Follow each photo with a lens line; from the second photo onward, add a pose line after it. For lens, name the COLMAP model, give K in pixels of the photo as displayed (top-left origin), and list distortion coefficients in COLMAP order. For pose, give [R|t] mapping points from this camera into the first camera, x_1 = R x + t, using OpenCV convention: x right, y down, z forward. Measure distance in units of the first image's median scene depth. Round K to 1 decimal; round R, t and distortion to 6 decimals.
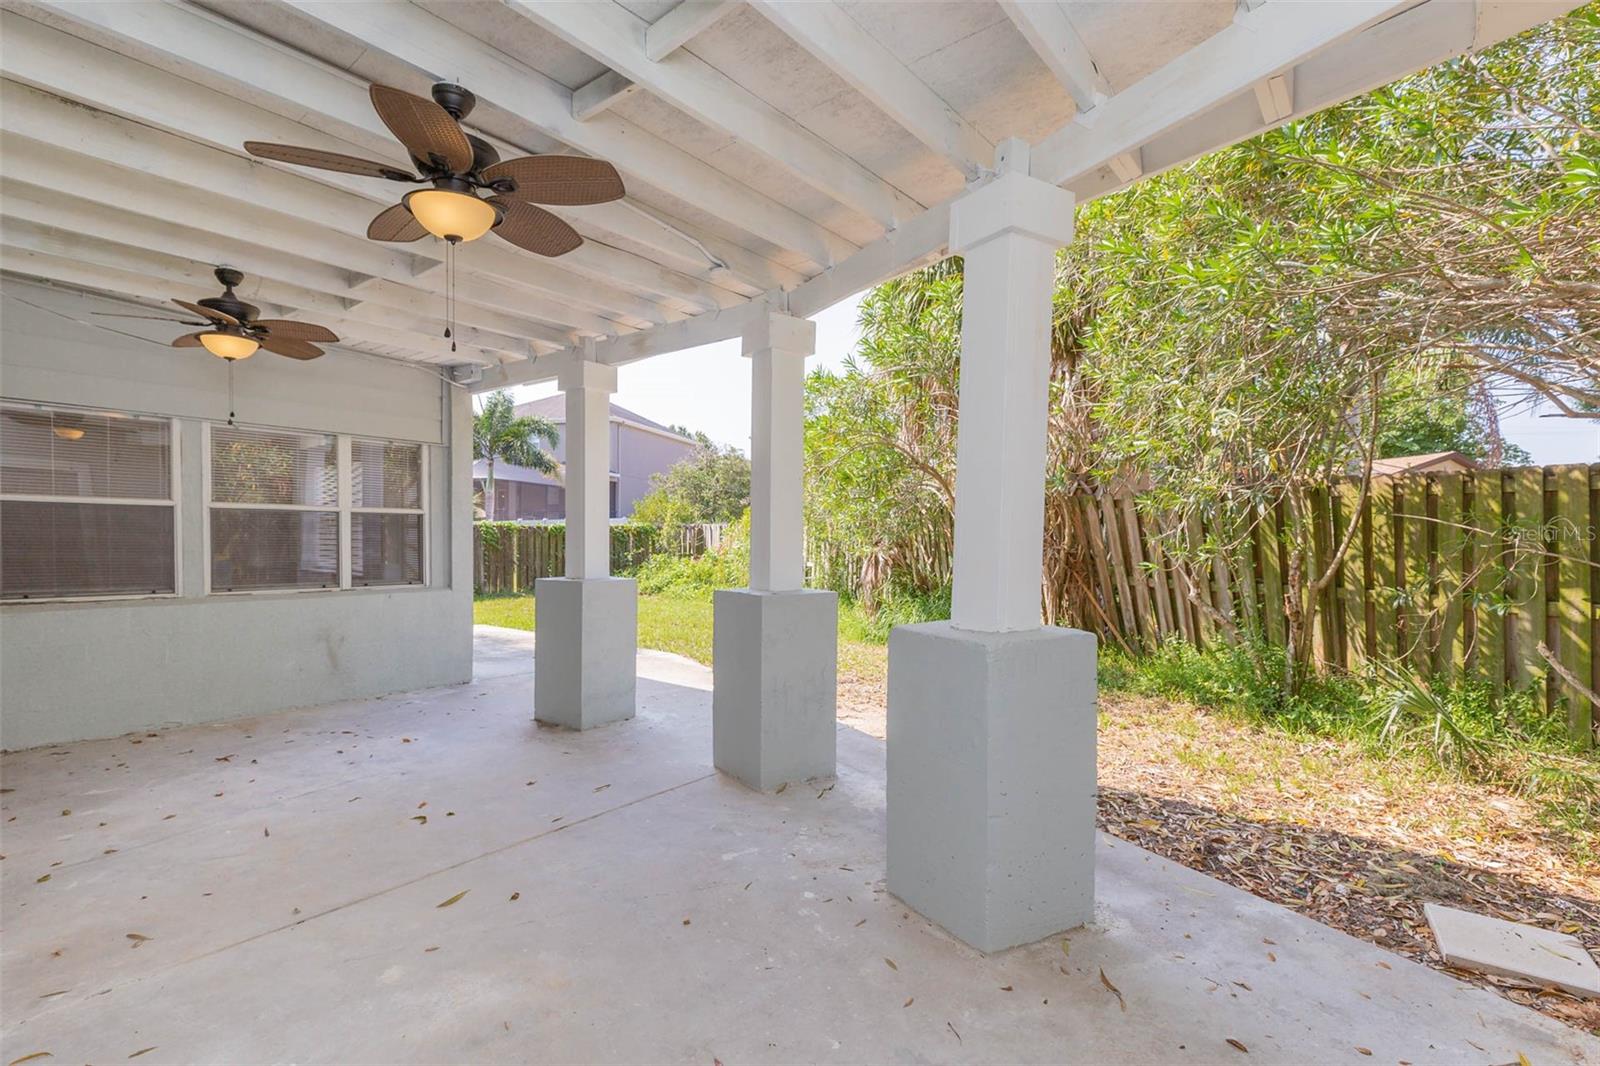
lens RADIAL K [[728.0, 0, 797.3], [0, 728.0, 540.7], [0, 0, 1]] dist [-0.000139, -0.000808]
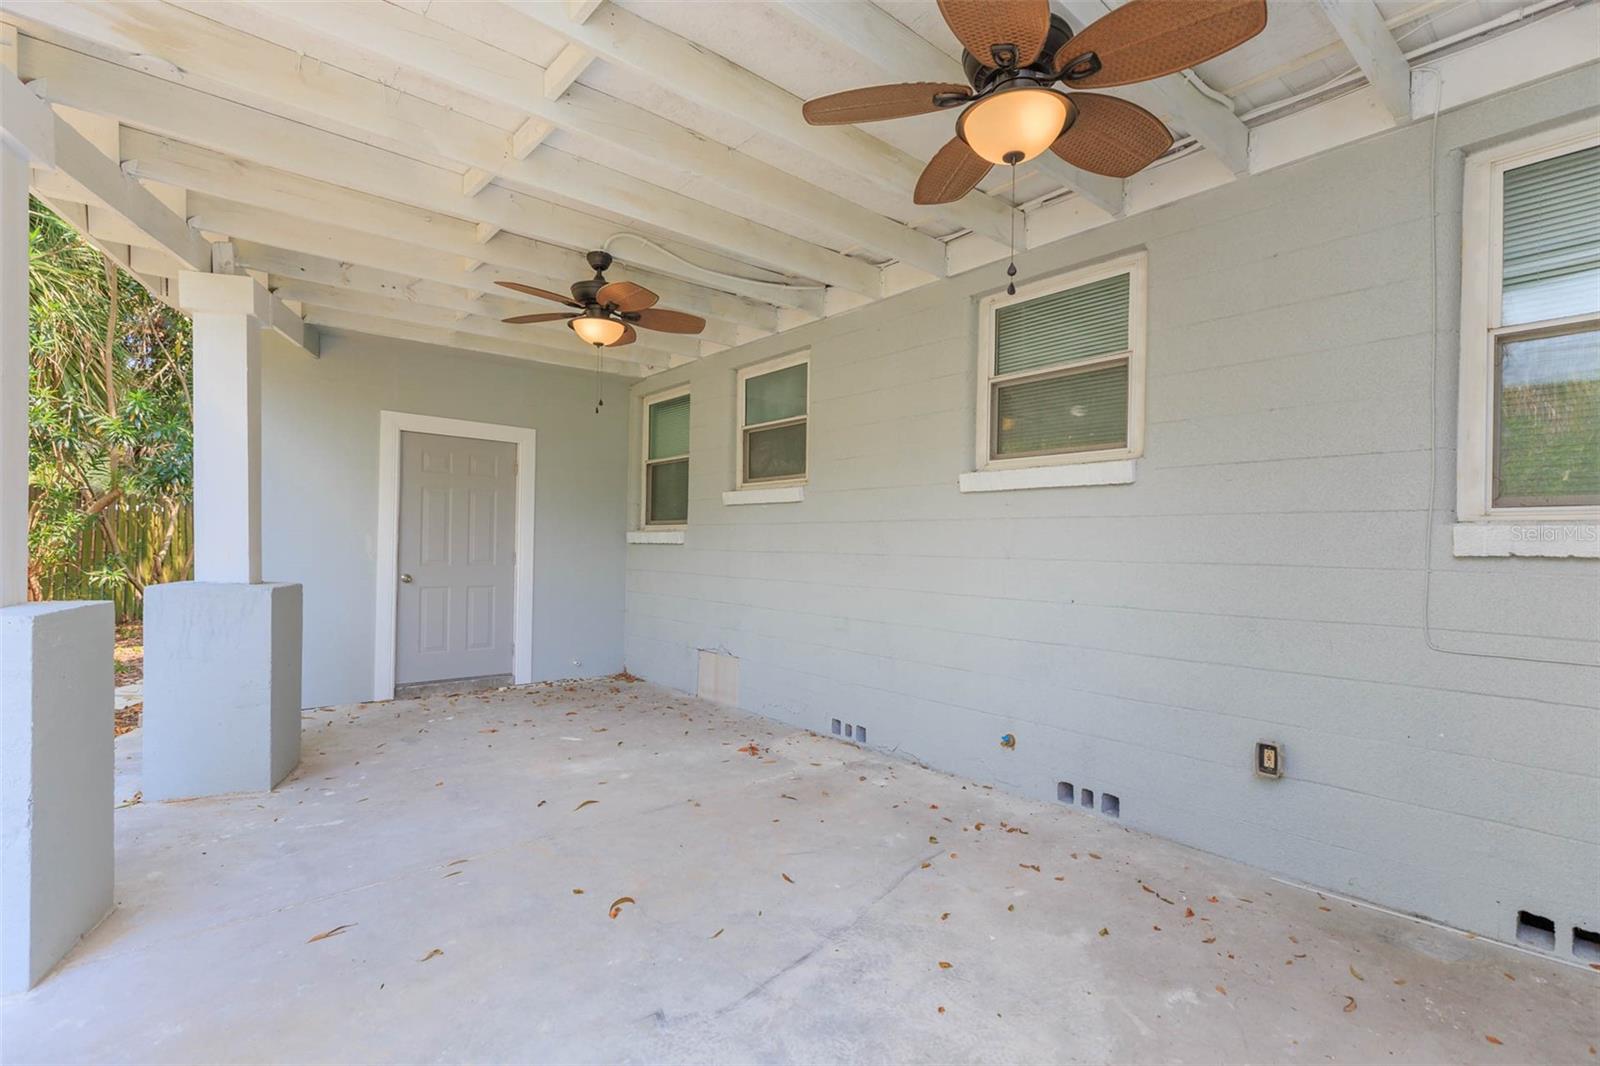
lens RADIAL K [[728.0, 0, 797.3], [0, 728.0, 540.7], [0, 0, 1]] dist [-0.000139, -0.000808]
pose [[-0.978457, -0.025404, 0.204884, -0.931308], [-0.026281, 0.999653, -0.001560, 0.021915], [-0.204773, -0.006911, -0.978785, 1.872418]]
